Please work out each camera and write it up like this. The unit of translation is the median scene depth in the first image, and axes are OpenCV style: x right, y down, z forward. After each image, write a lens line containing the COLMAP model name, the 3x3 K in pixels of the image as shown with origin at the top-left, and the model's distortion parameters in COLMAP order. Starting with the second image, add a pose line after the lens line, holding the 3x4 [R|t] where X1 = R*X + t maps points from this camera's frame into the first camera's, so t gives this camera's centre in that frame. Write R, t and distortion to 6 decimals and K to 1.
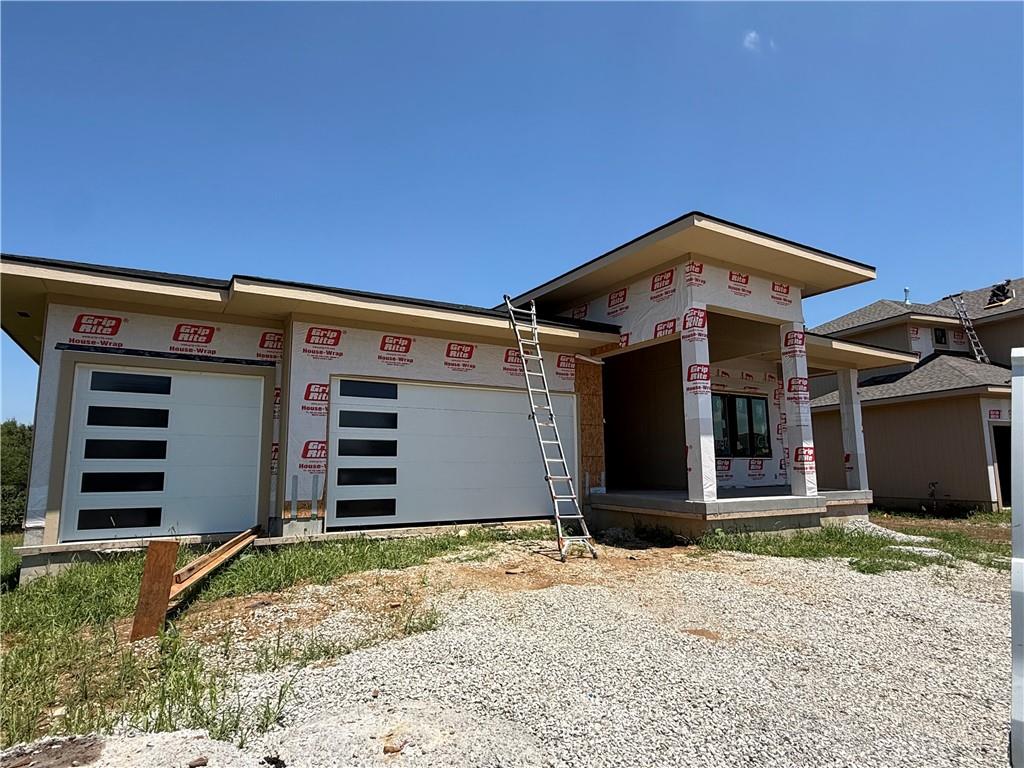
lens RADIAL K [[589.1, 0, 504.9], [0, 589.1, 384.7], [0, 0, 1]] dist [0.000438, 0.003224]
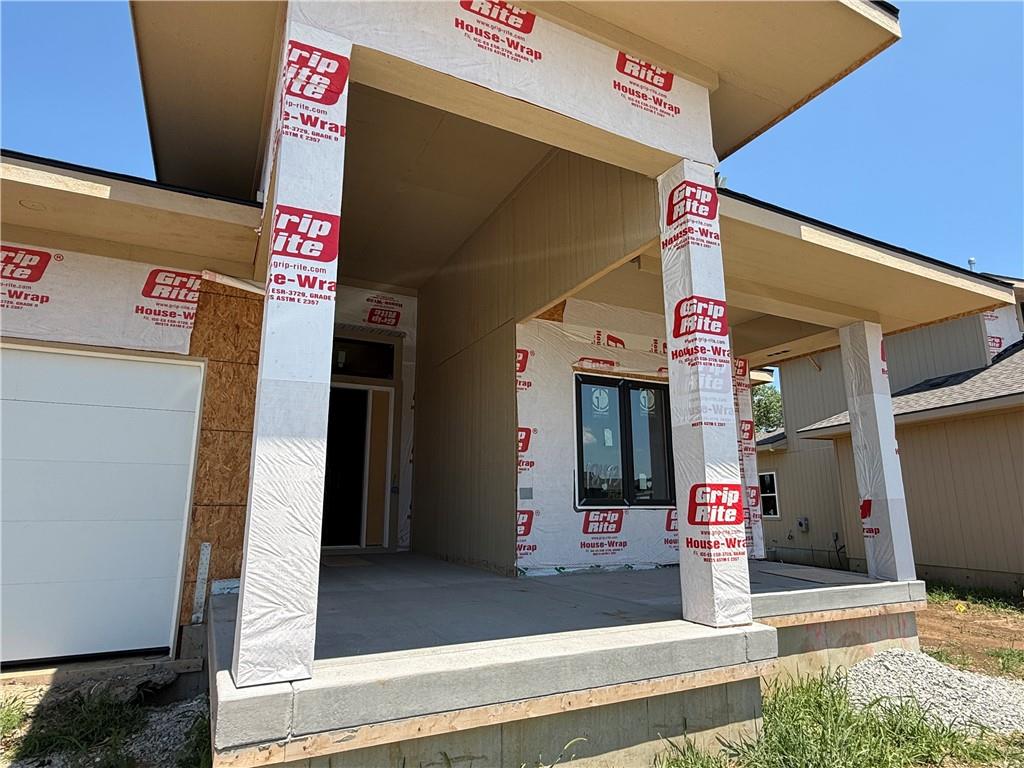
lens RADIAL K [[589.1, 0, 512.3], [0, 589.1, 385.9], [0, 0, 1]] dist [0.000438, 0.003224]
pose [[0.997902, -0.009109, -0.064097, 0.430371], [0.005067, 0.998004, -0.062940, 0.071786], [0.064542, 0.062483, 0.995957, 0.661328]]
